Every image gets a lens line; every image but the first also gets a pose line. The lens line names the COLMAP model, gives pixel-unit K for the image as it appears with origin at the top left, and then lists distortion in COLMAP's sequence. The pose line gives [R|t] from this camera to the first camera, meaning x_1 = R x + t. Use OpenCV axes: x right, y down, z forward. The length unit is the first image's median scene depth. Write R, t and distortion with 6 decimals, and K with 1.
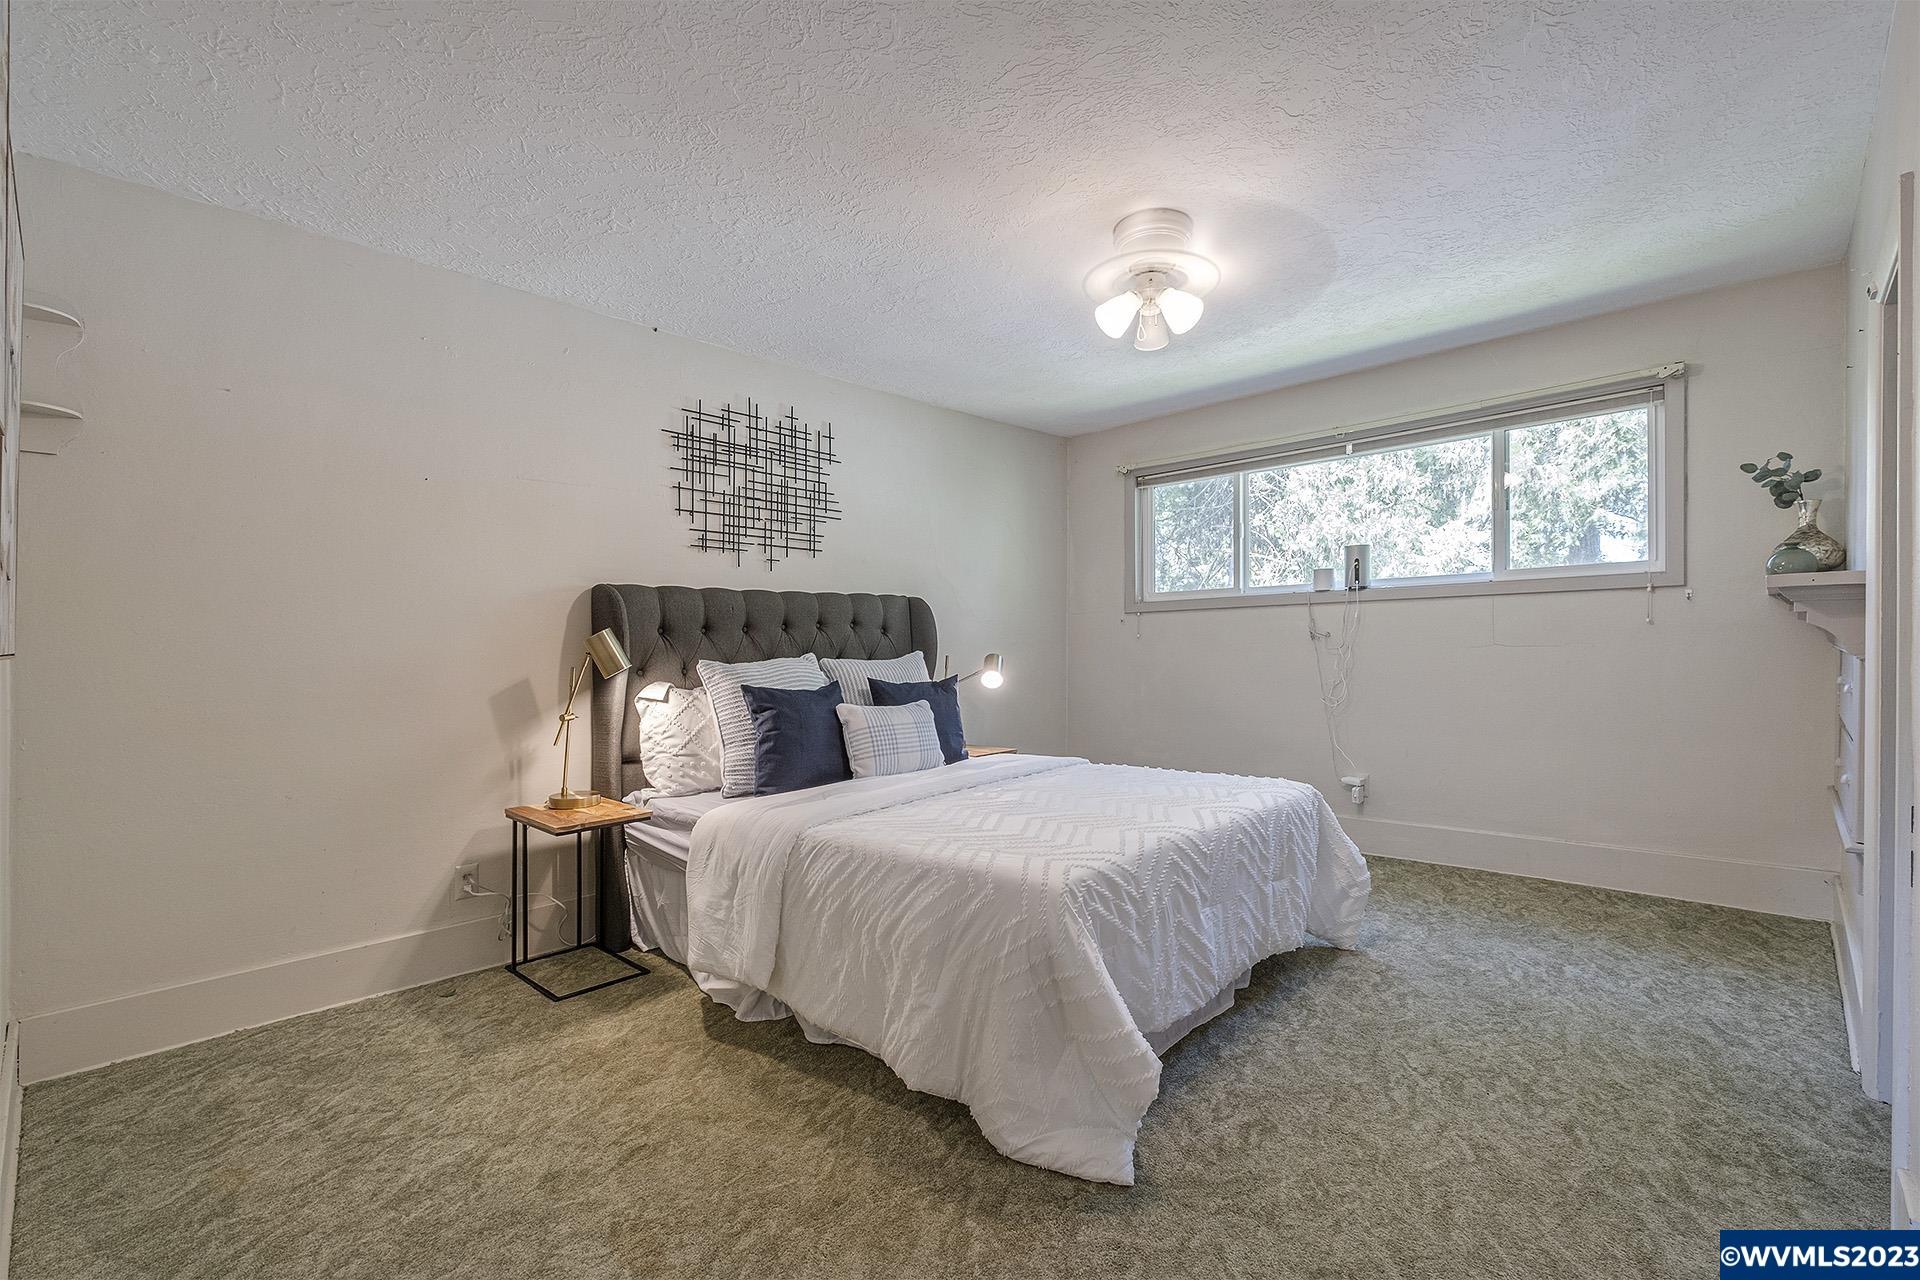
lens RADIAL K [[848.3, 0, 960.0], [0, 848.3, 640.0], [0, 0, 1]] dist [-0.000106, -0.000052]
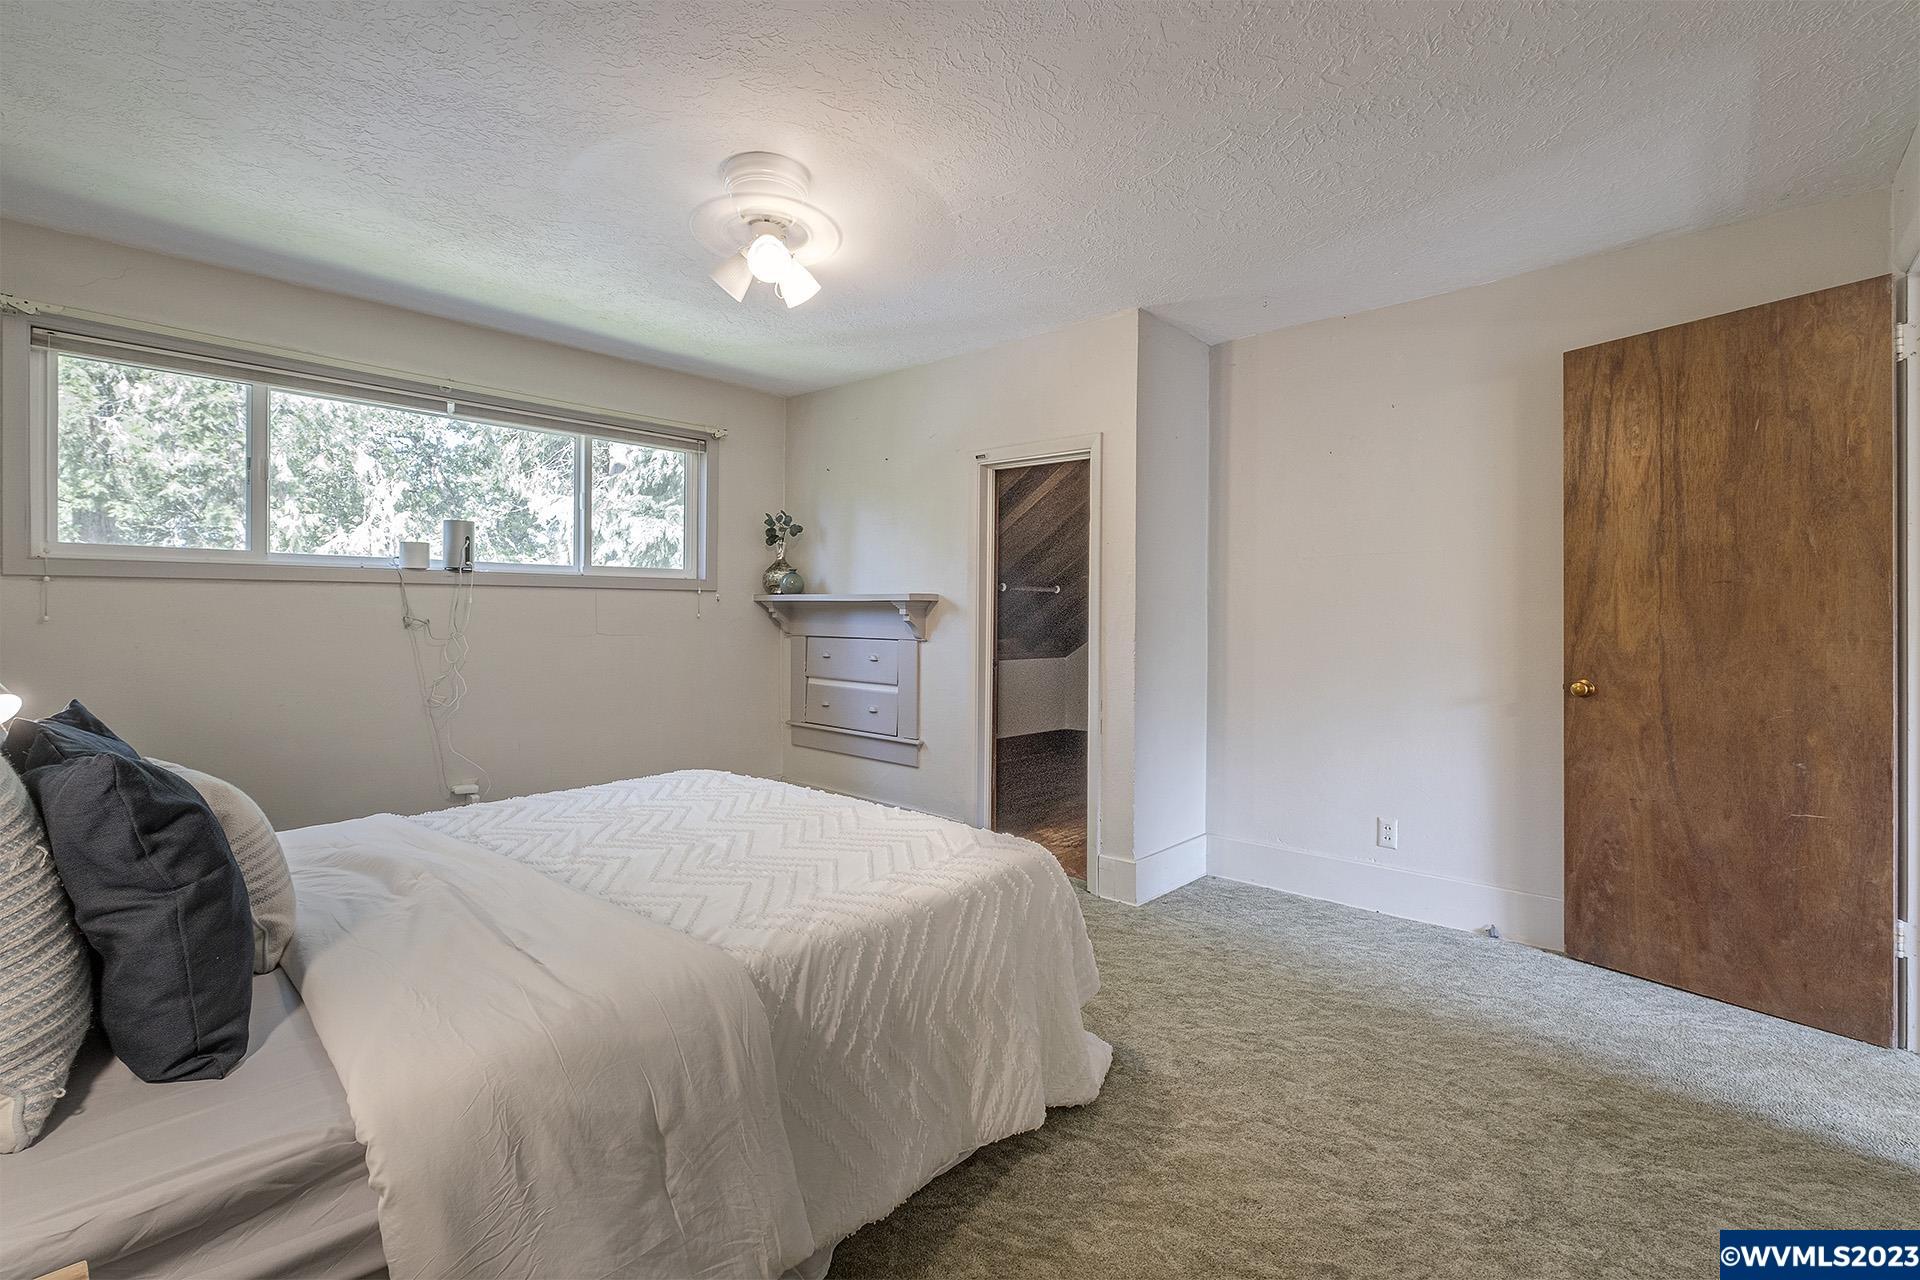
lens RADIAL K [[866.4, 0, 960.0], [0, 866.4, 640.0], [0, 0, 1]] dist [-0.000891, -0.000180]
pose [[-0.038750, -0.004248, 0.999240, -0.451203], [-0.003587, 0.999985, 0.004112, 0.005956], [-0.999242, -0.003425, -0.038765, 0.524236]]
